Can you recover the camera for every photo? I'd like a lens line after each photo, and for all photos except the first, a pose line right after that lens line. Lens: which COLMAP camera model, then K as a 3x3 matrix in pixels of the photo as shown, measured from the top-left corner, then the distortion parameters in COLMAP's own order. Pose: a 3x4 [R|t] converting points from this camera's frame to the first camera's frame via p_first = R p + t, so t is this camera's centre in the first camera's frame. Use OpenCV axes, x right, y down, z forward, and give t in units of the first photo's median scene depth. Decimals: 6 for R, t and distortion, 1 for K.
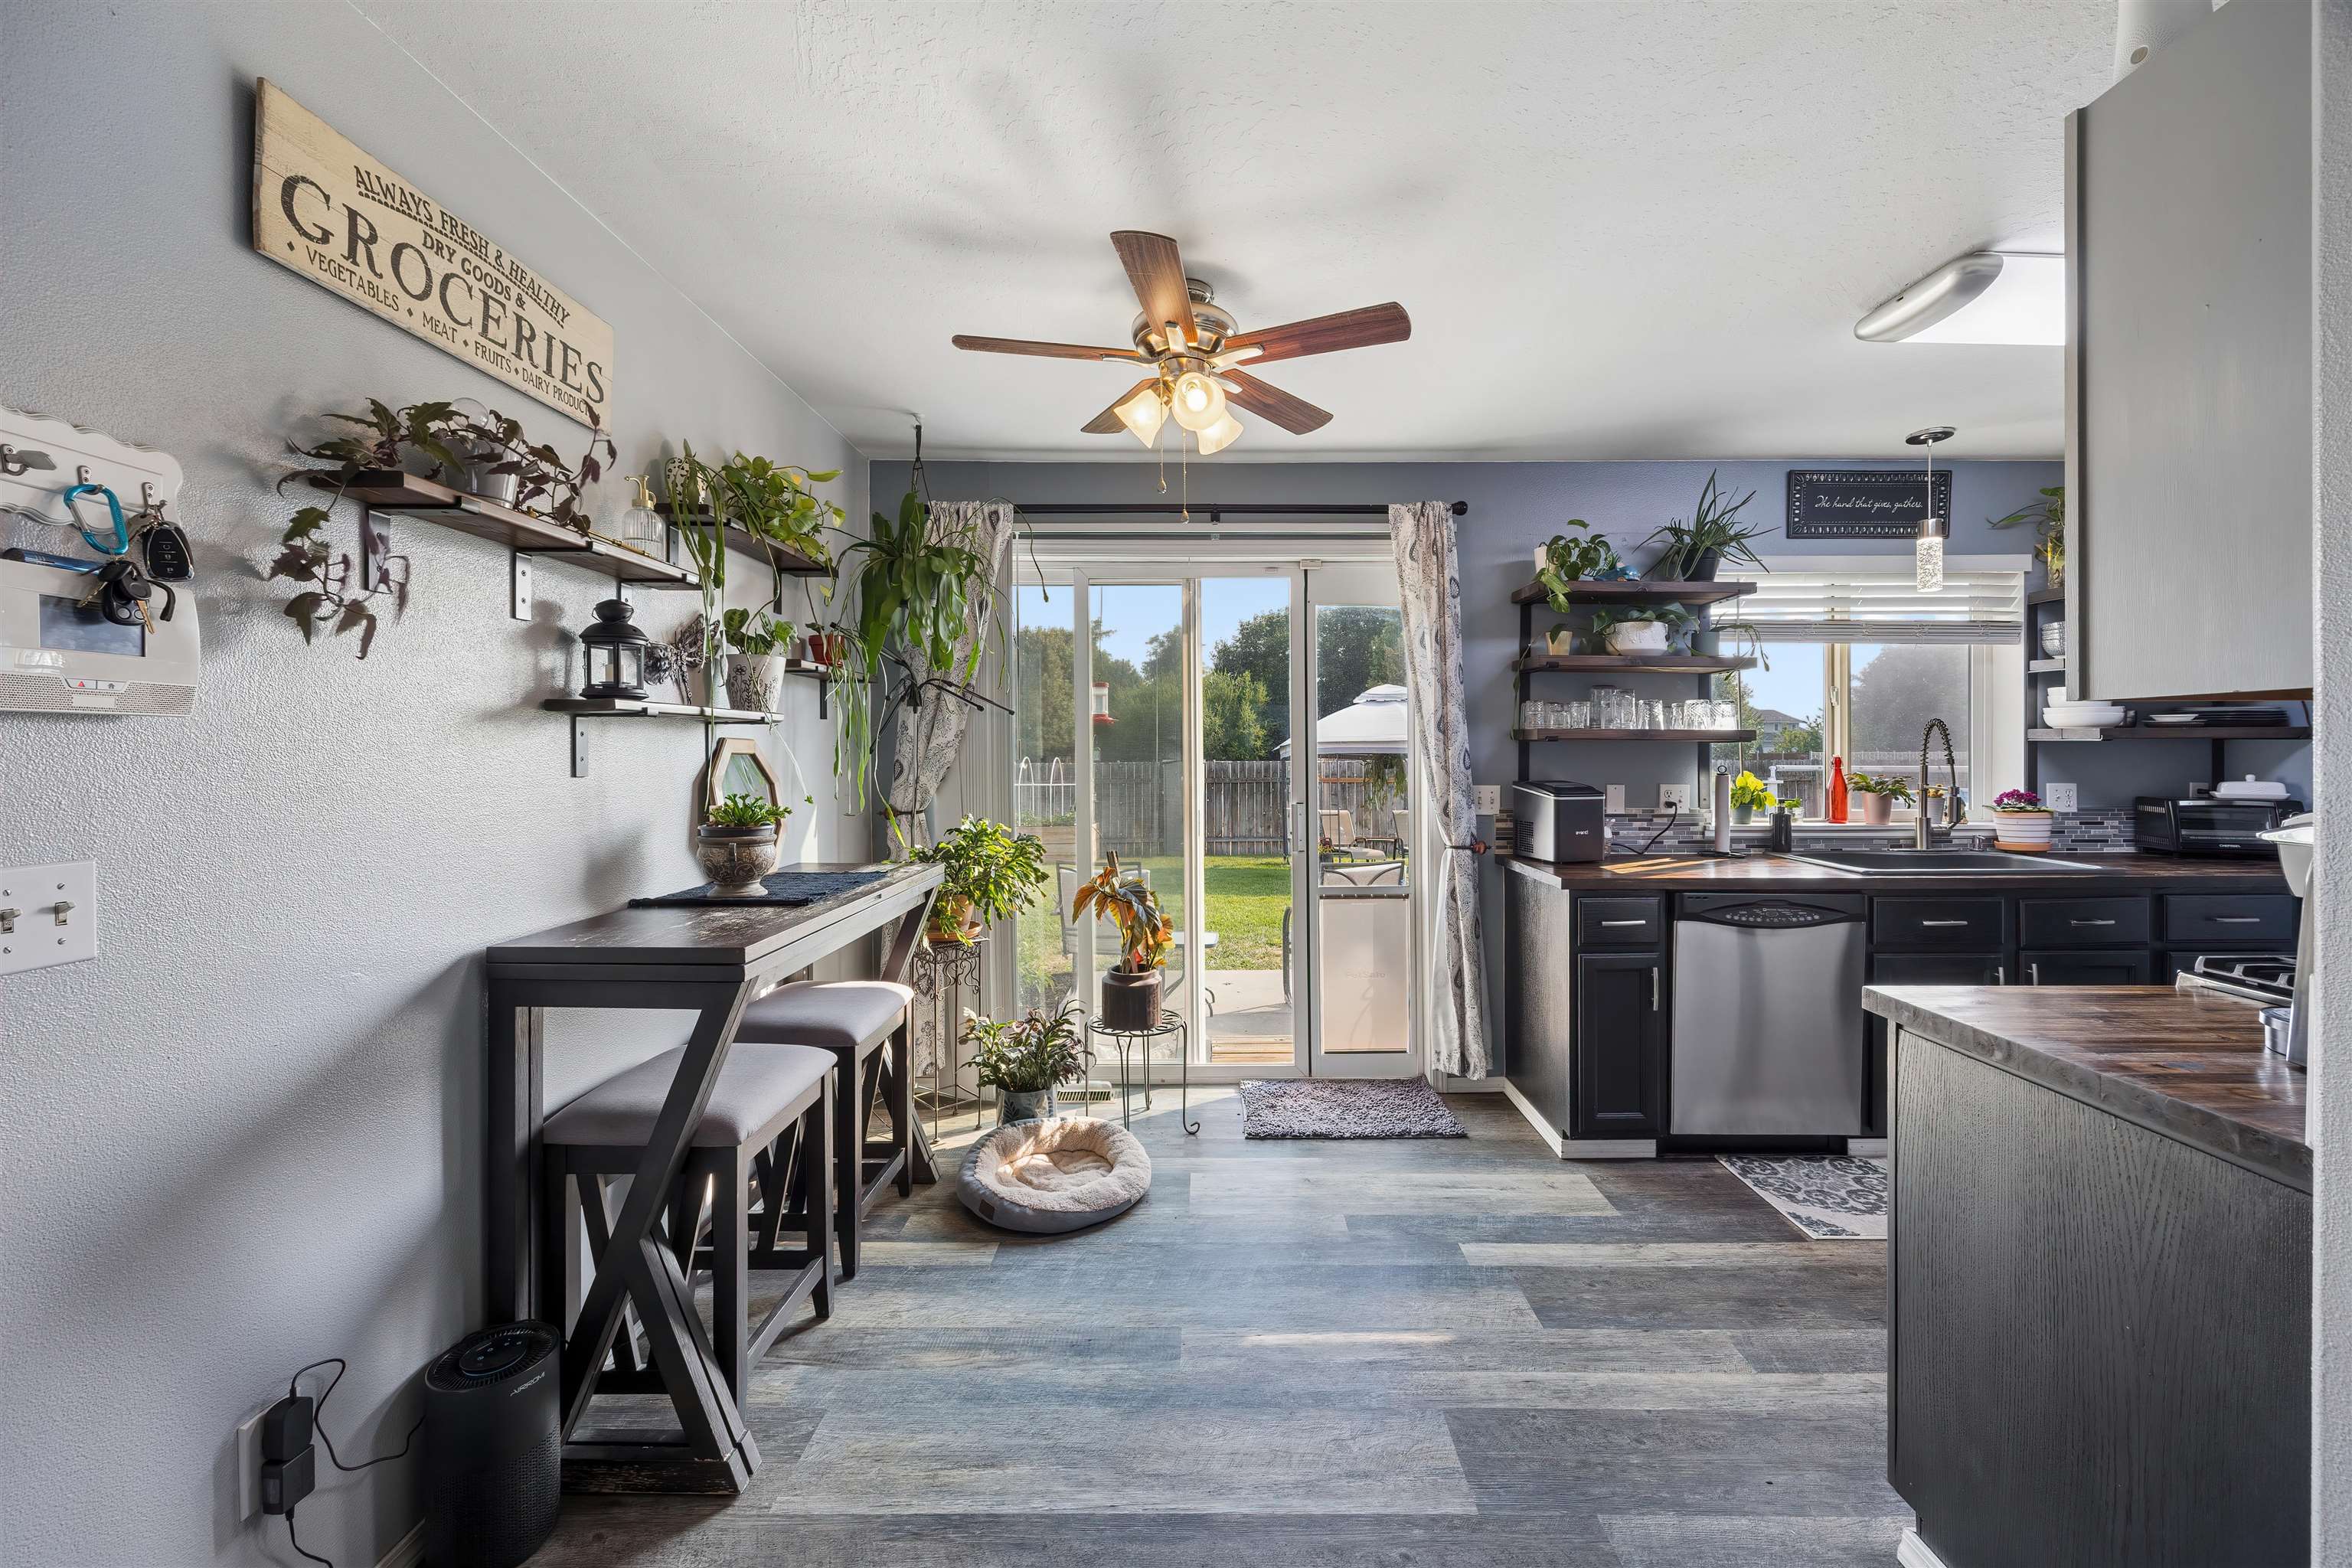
lens RADIAL K [[928.6, 0, 1198.9], [0, 928.6, 747.6], [0, 0, 1]] dist [-0.002915, 0.000660]
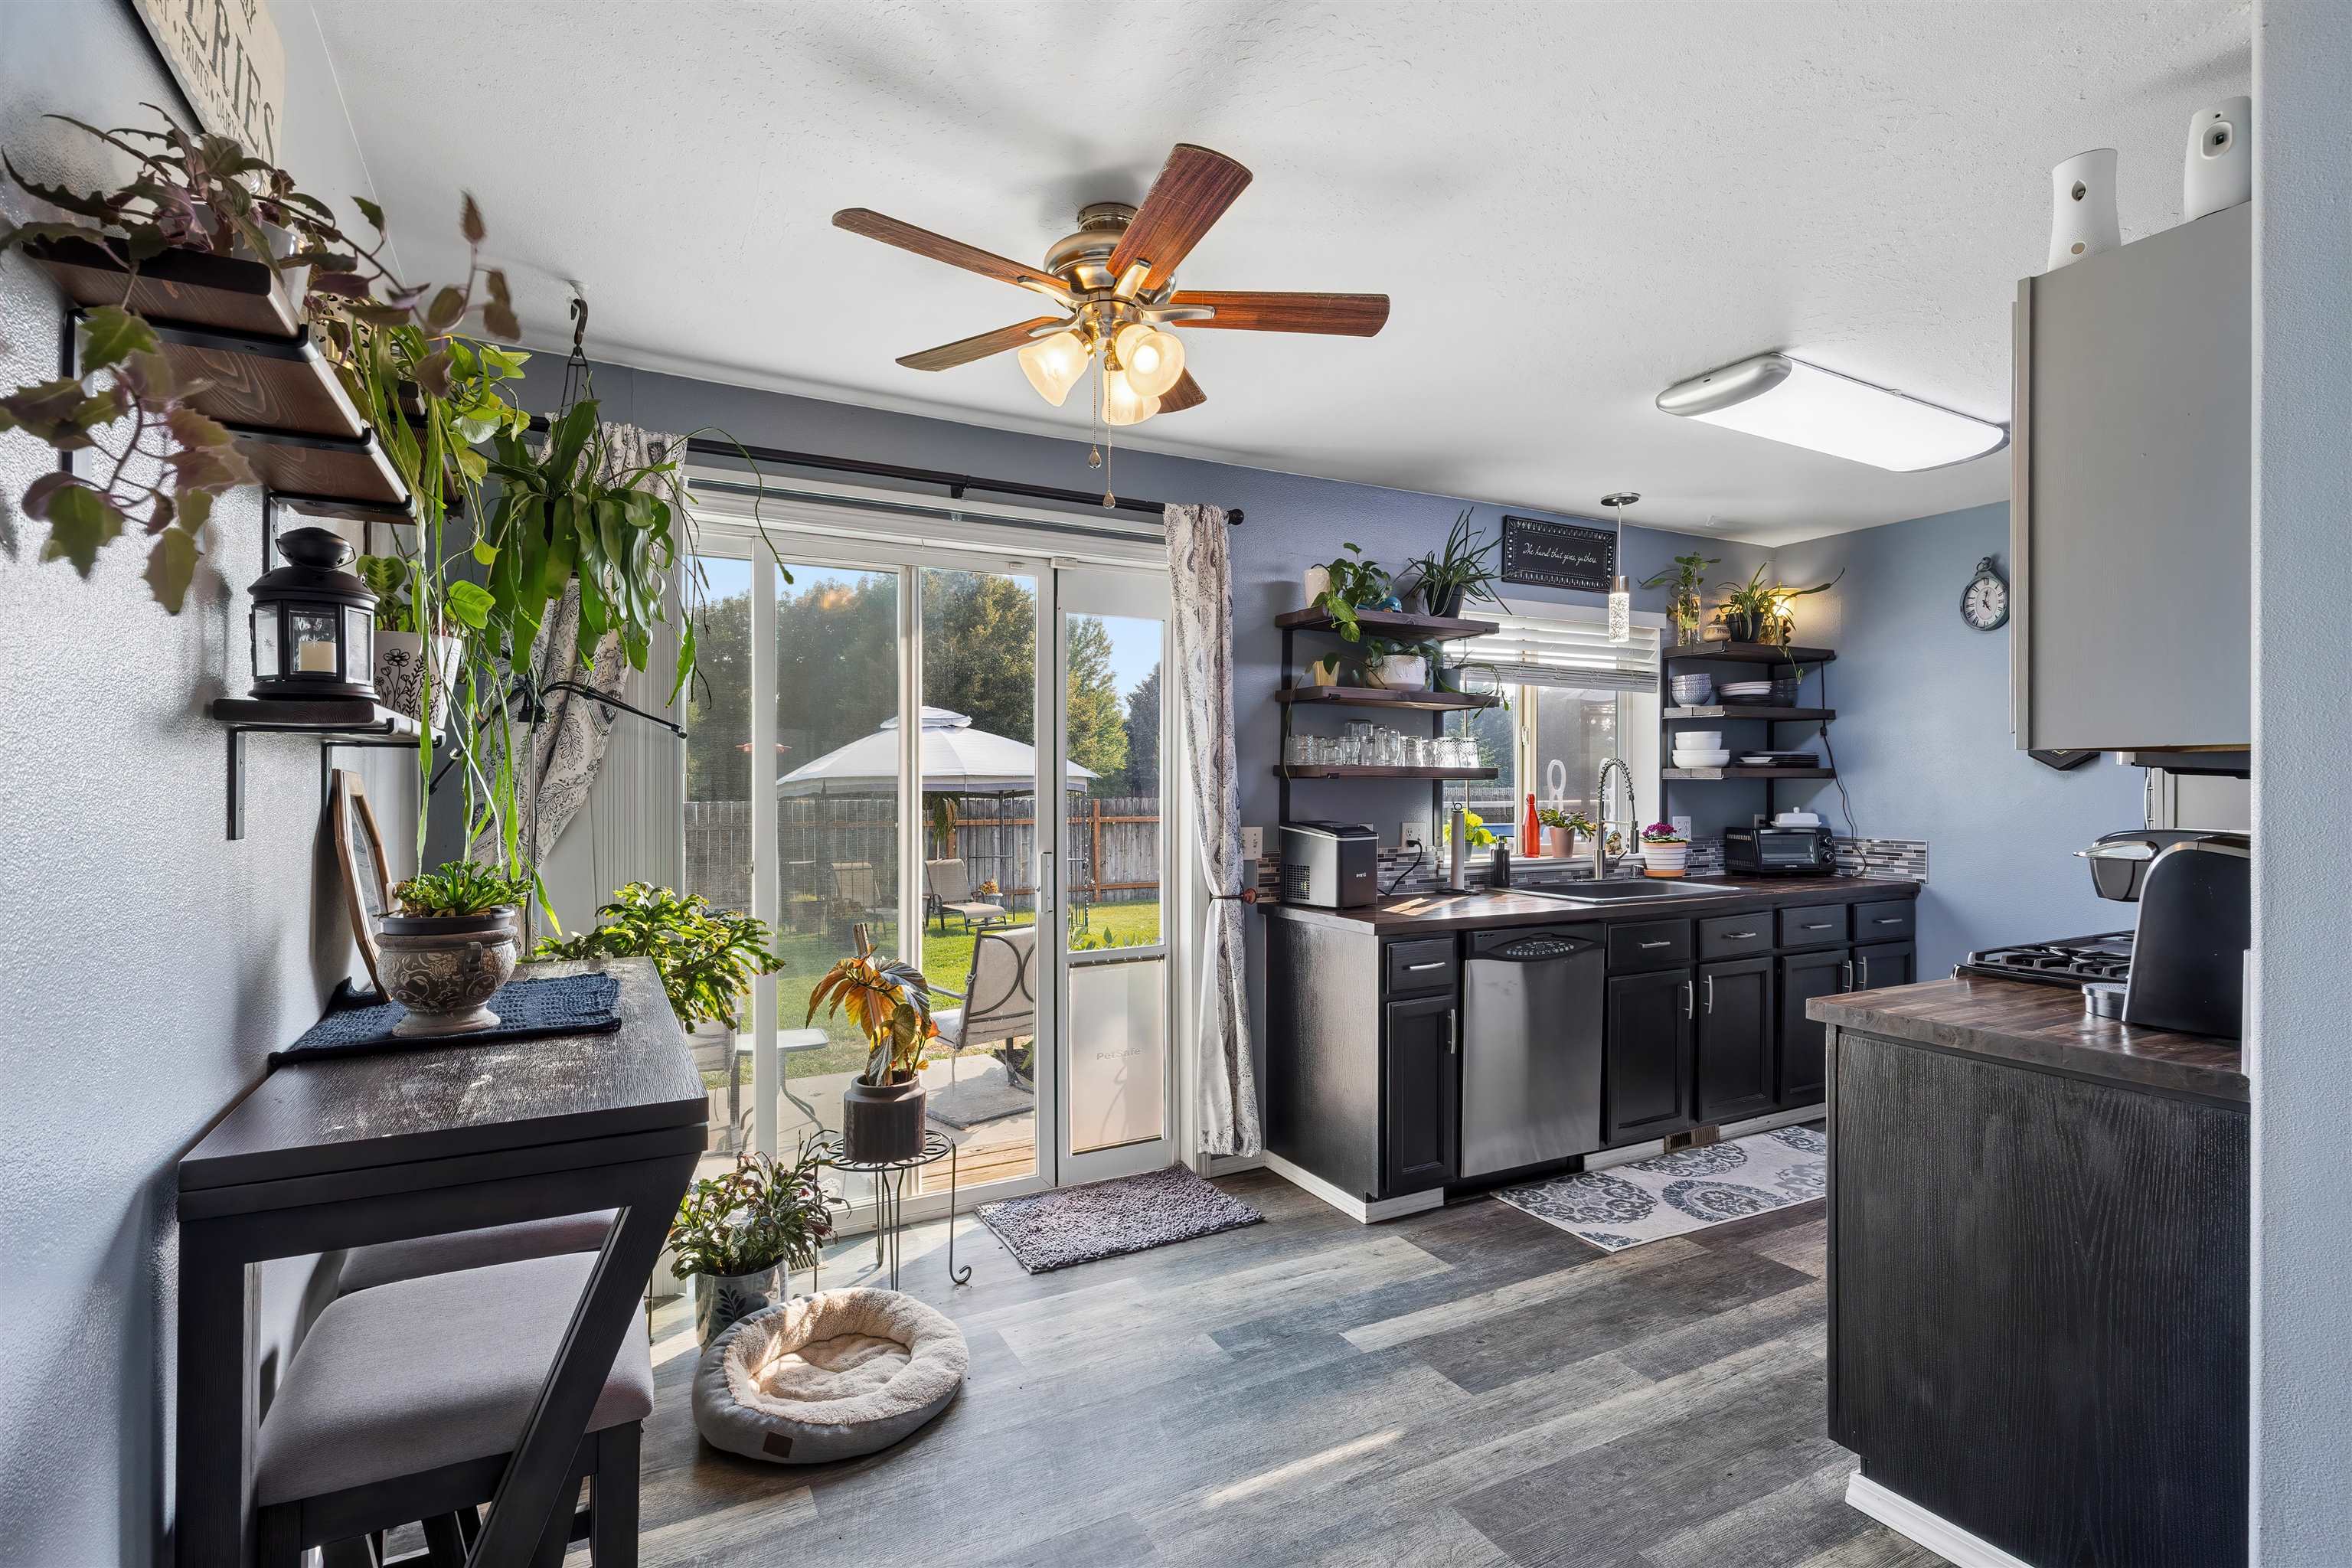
lens RADIAL K [[1130.0, 0, 1189.4], [0, 1130.0, 776.3], [0, 0, 1]] dist [0.014918, -0.001970]
pose [[0.877524, 0.003830, 0.479517, -0.281737], [-0.001068, 0.999981, -0.006032, -0.001895], [-0.479531, 0.004781, 0.877512, 0.070927]]
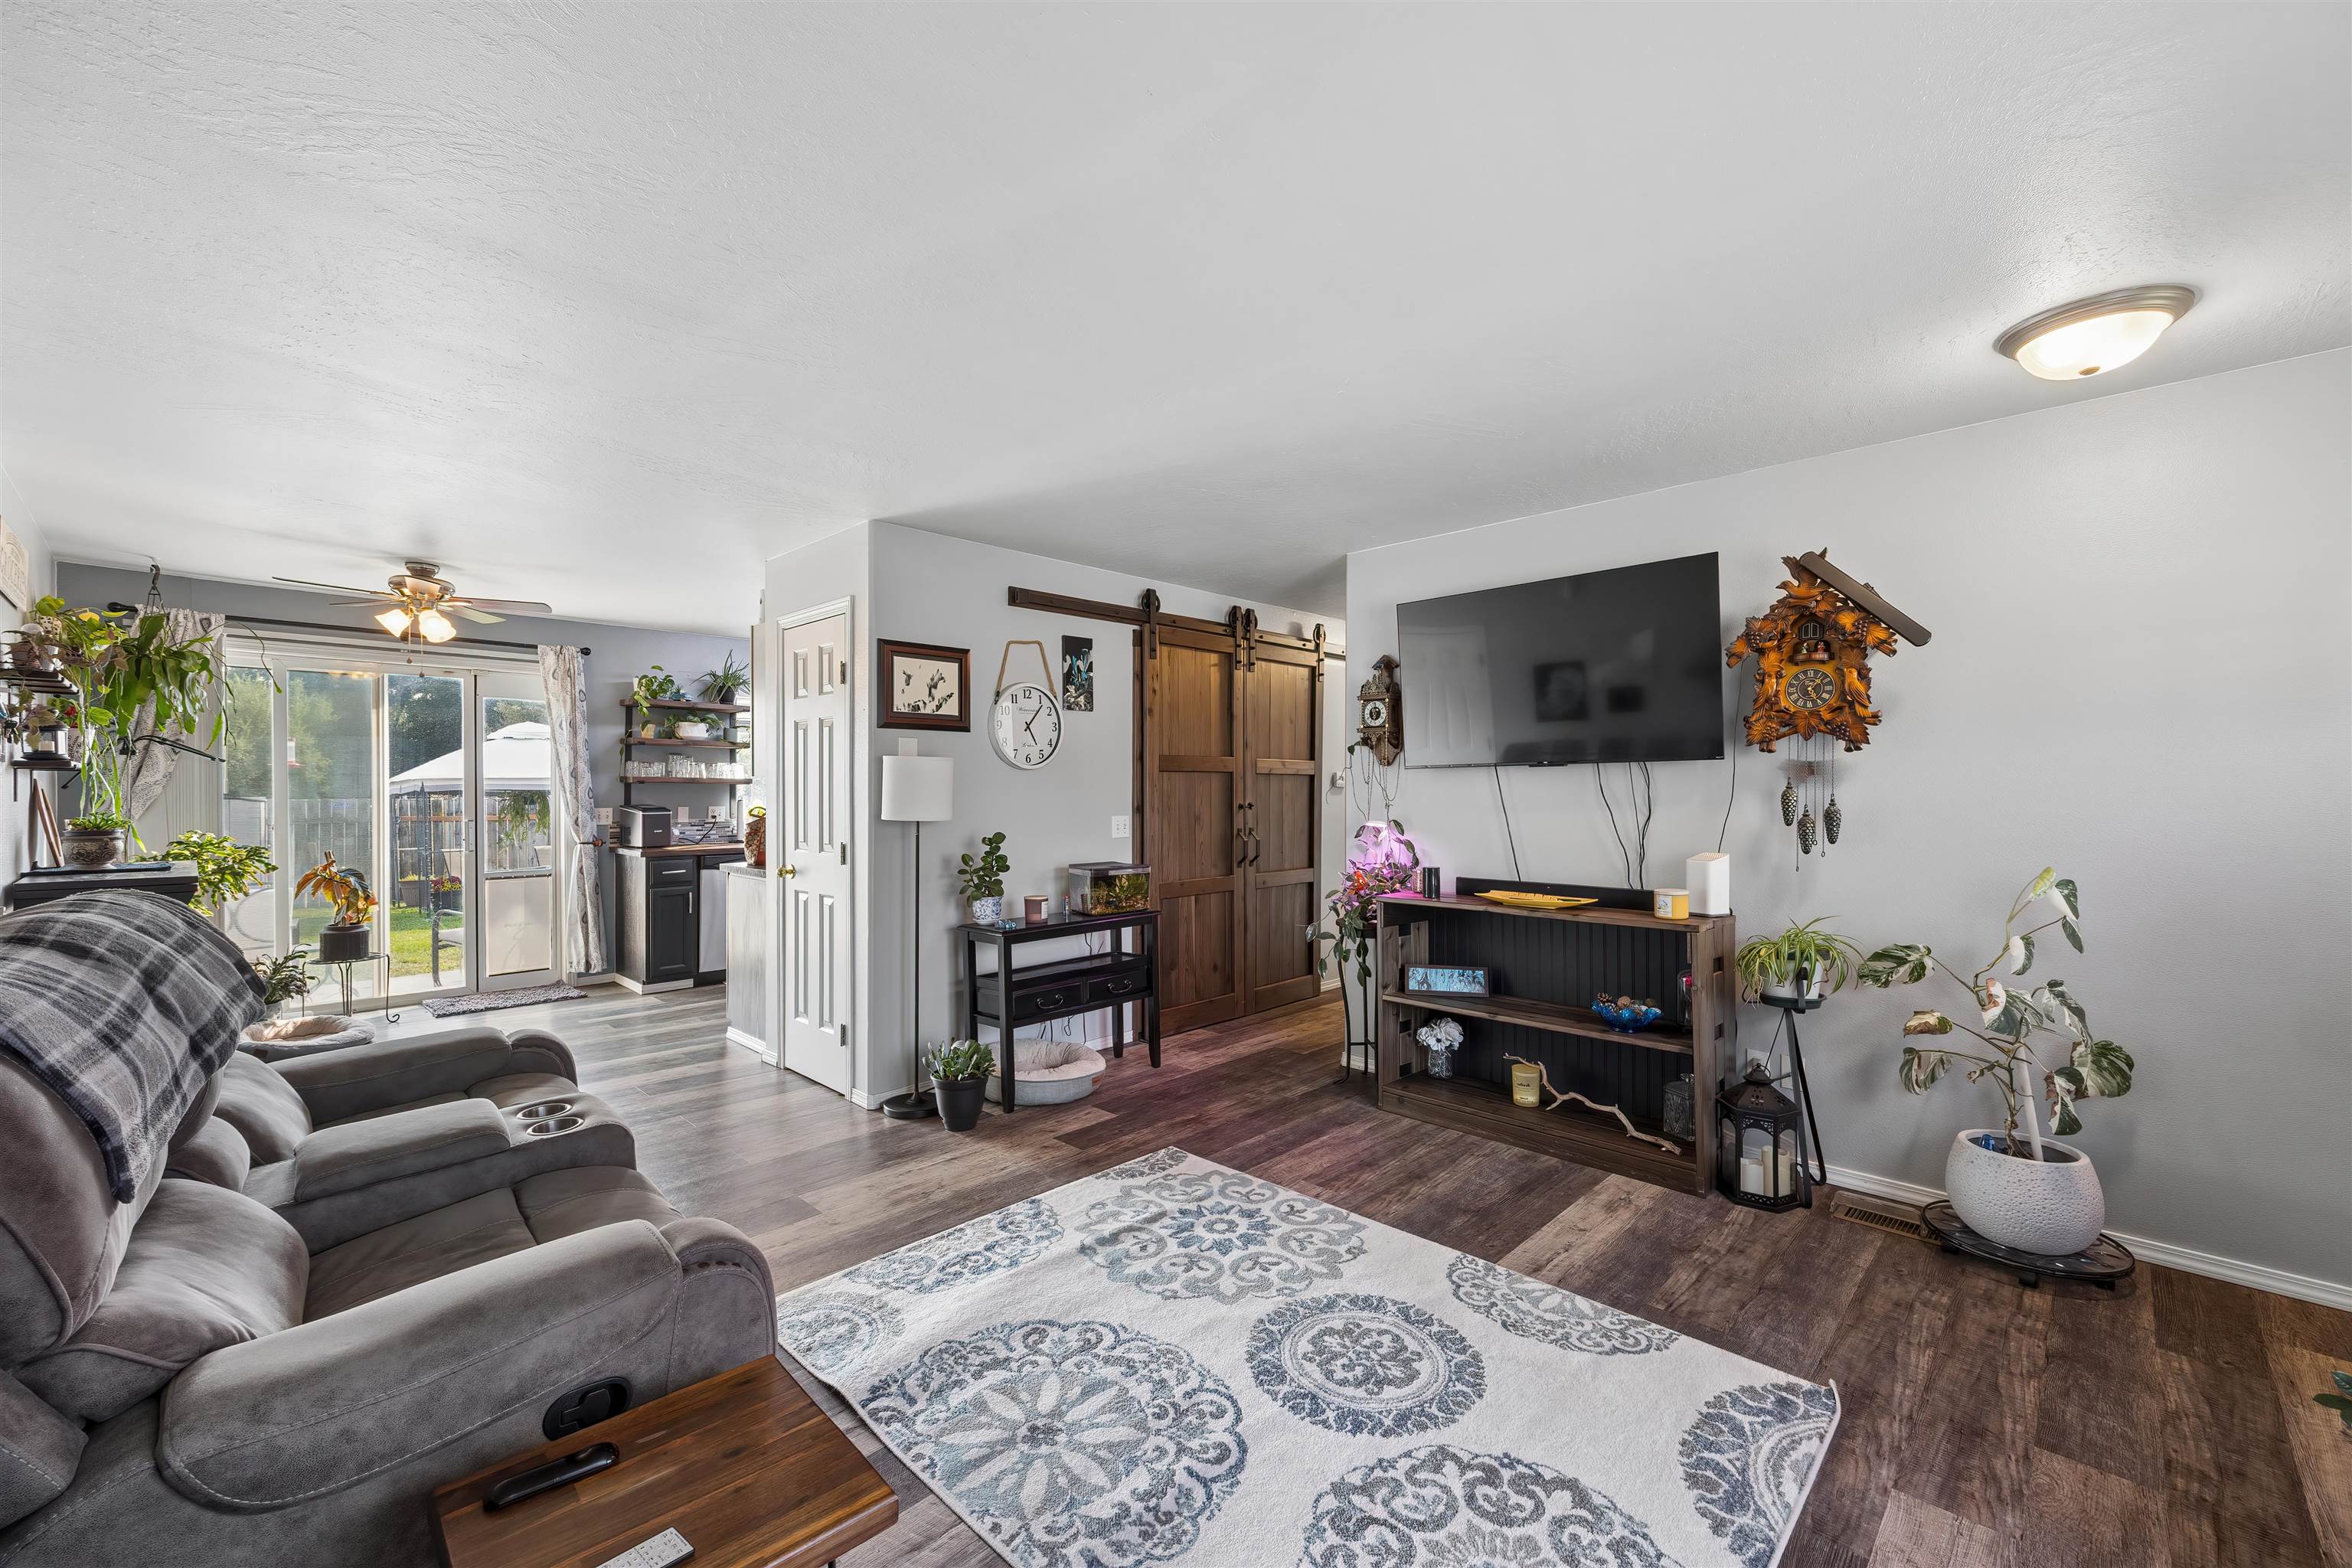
lens RADIAL K [[977.3, 0, 1202.9], [0, 977.3, 795.3], [0, 0, 1]] dist [0.014135, -0.001991]
pose [[0.692372, -0.001158, 0.721540, -0.261262], [-0.006829, 0.999943, 0.008157, -0.007132], [-0.721509, -0.010575, 0.692325, -1.172565]]
